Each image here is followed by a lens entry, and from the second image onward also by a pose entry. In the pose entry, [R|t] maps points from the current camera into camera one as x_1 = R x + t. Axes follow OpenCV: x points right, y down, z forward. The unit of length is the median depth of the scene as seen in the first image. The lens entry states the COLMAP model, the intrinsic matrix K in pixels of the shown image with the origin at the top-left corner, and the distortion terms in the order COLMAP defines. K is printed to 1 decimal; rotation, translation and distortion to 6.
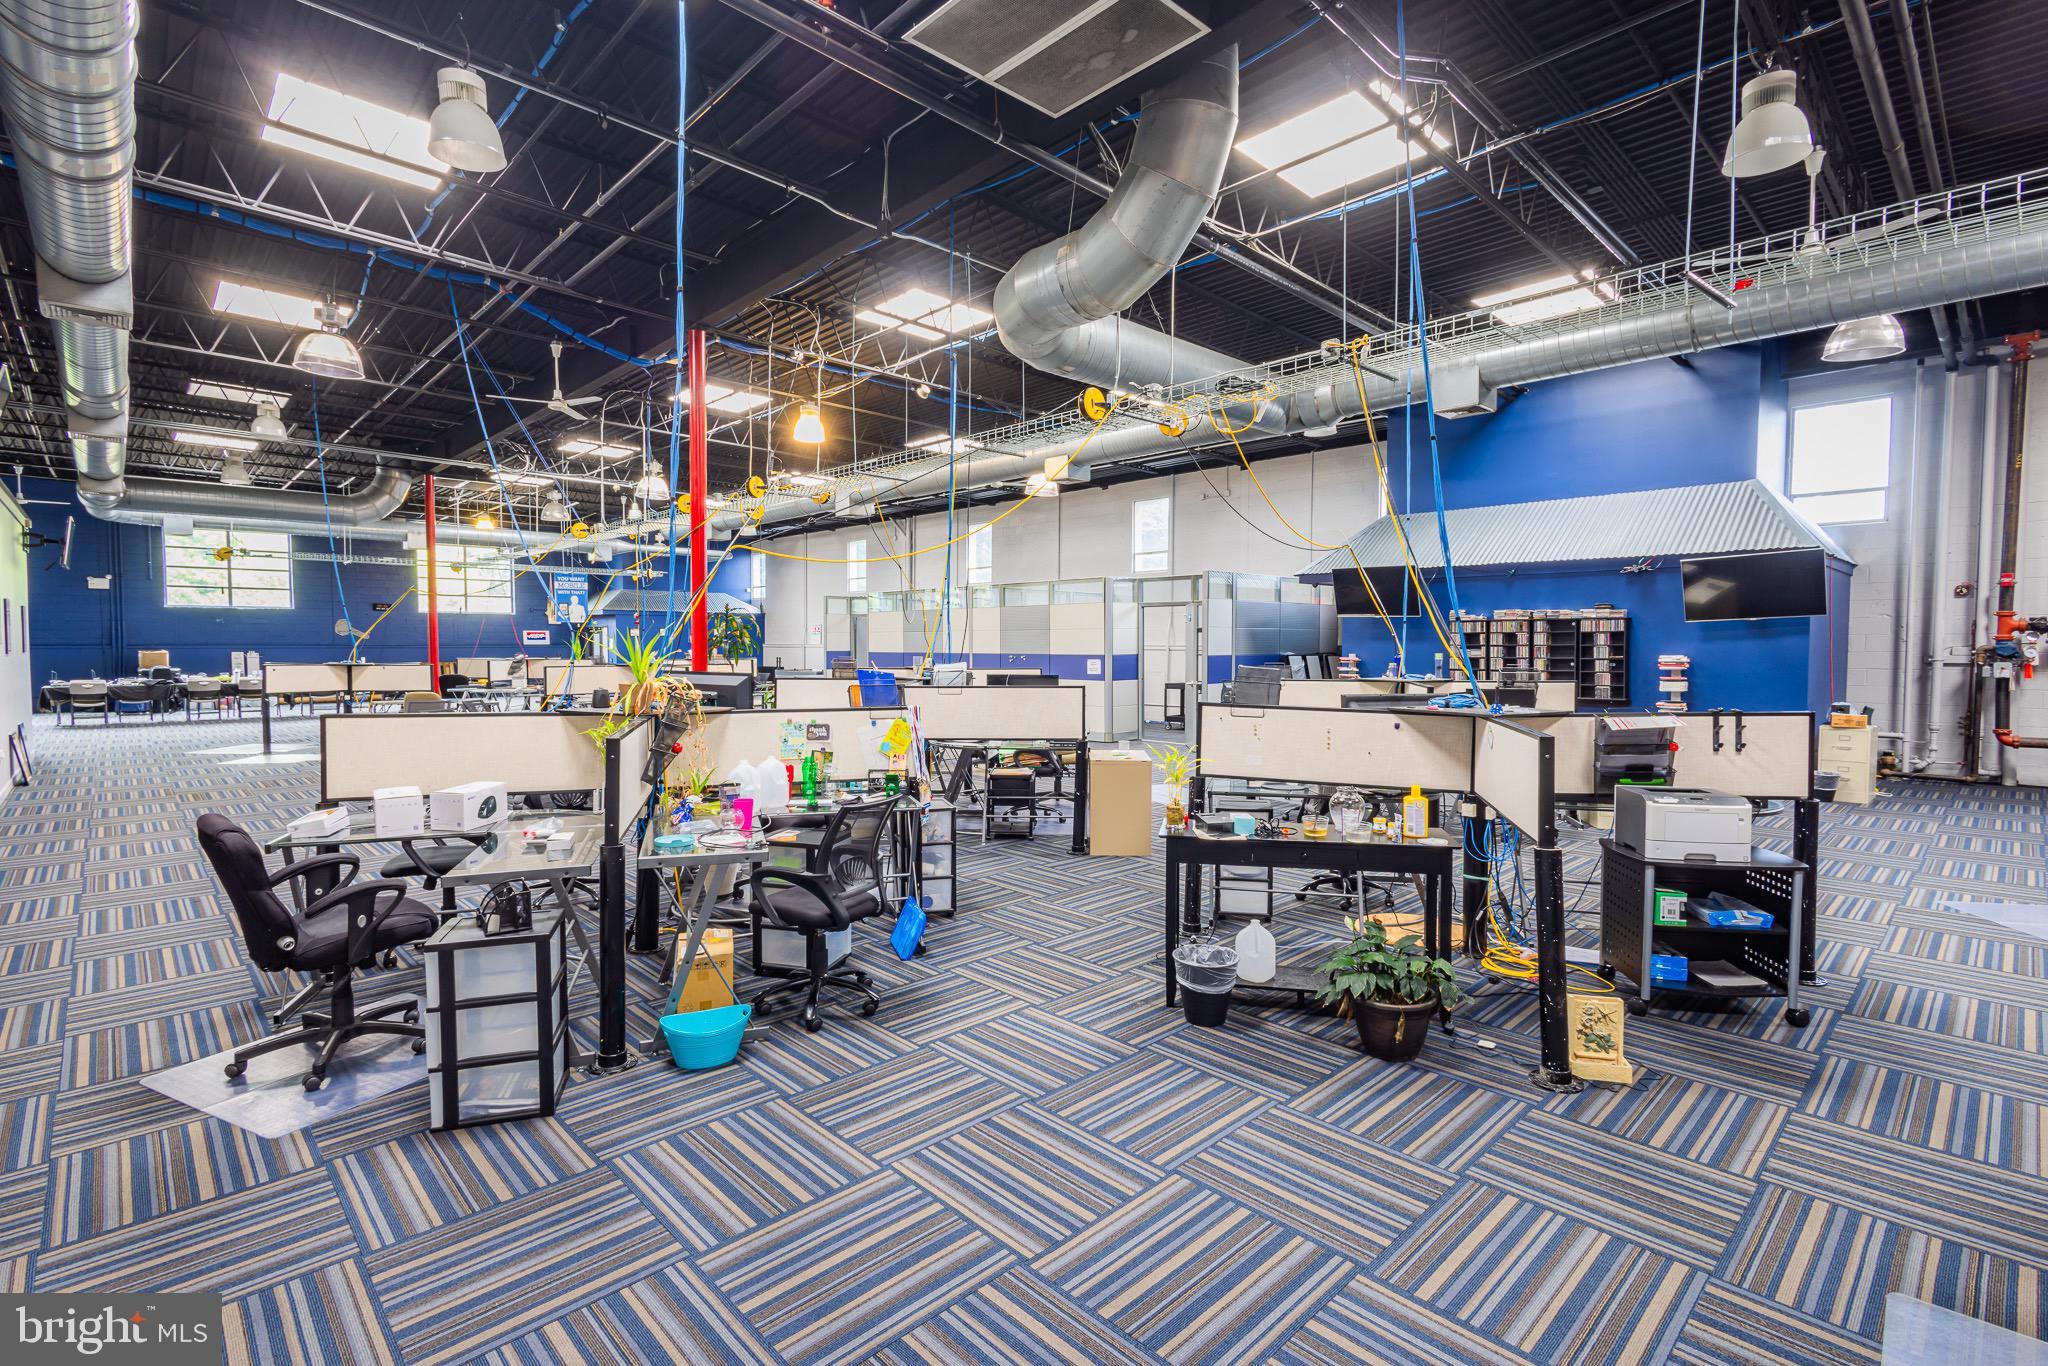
lens RADIAL K [[942.8, 0, 1024.0], [0, 942.8, 683.0], [0, 0, 1]] dist [0.011232, -0.000173]
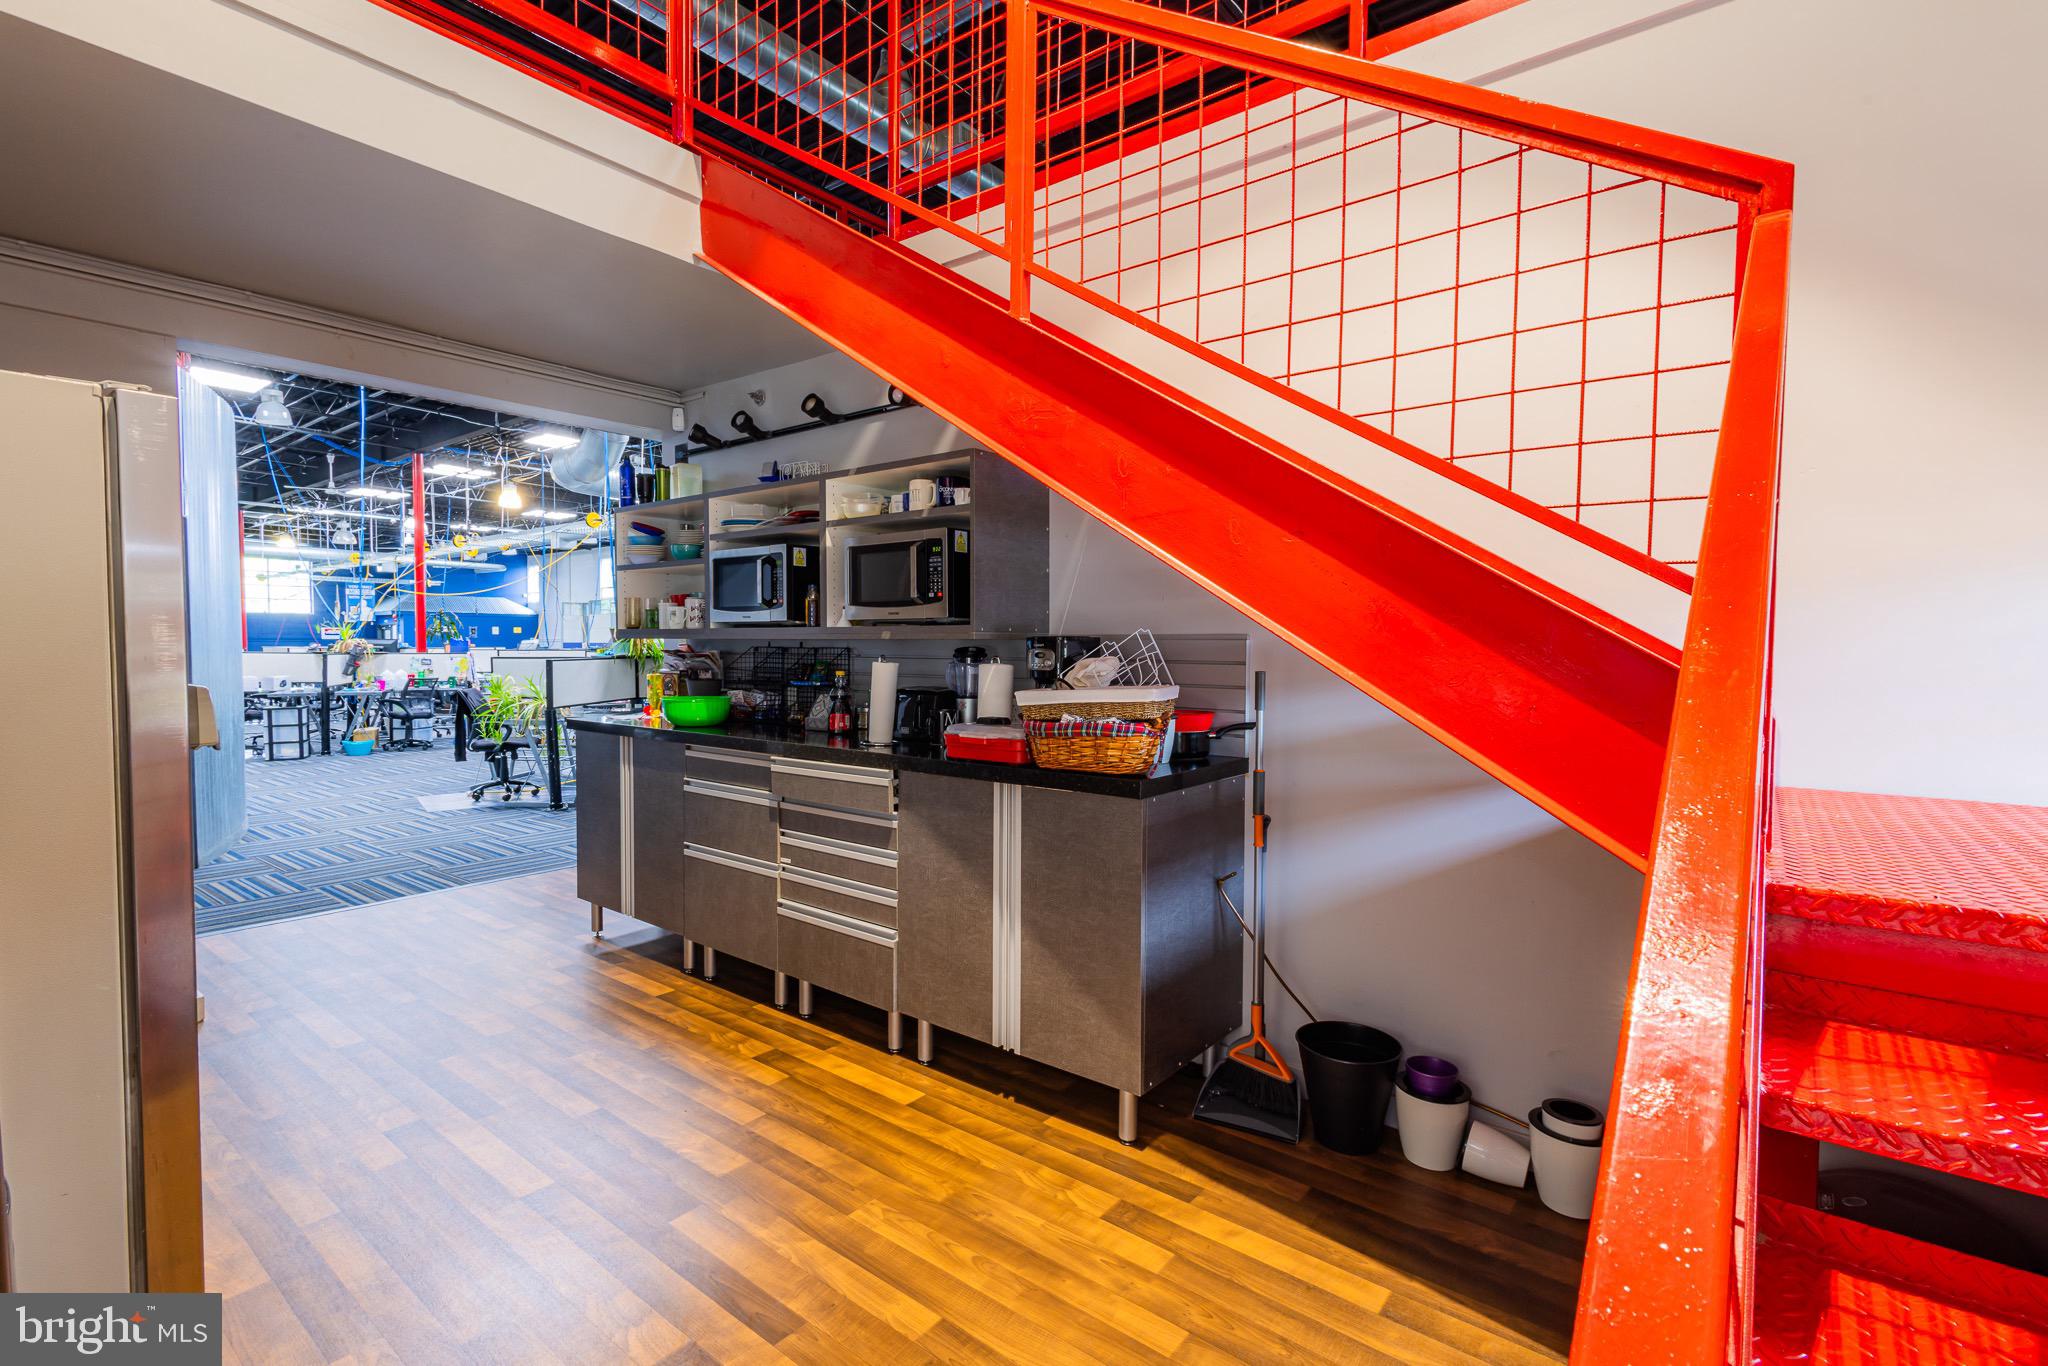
lens RADIAL K [[942.8, 0, 1024.0], [0, 942.8, 683.0], [0, 0, 1]] dist [0.011232, -0.000173]
pose [[0.990026, -0.003454, 0.140845, 0.228793], [0.003900, 0.999988, -0.002890, 0.027332], [-0.140834, 0.003411, 0.990027, -0.395854]]
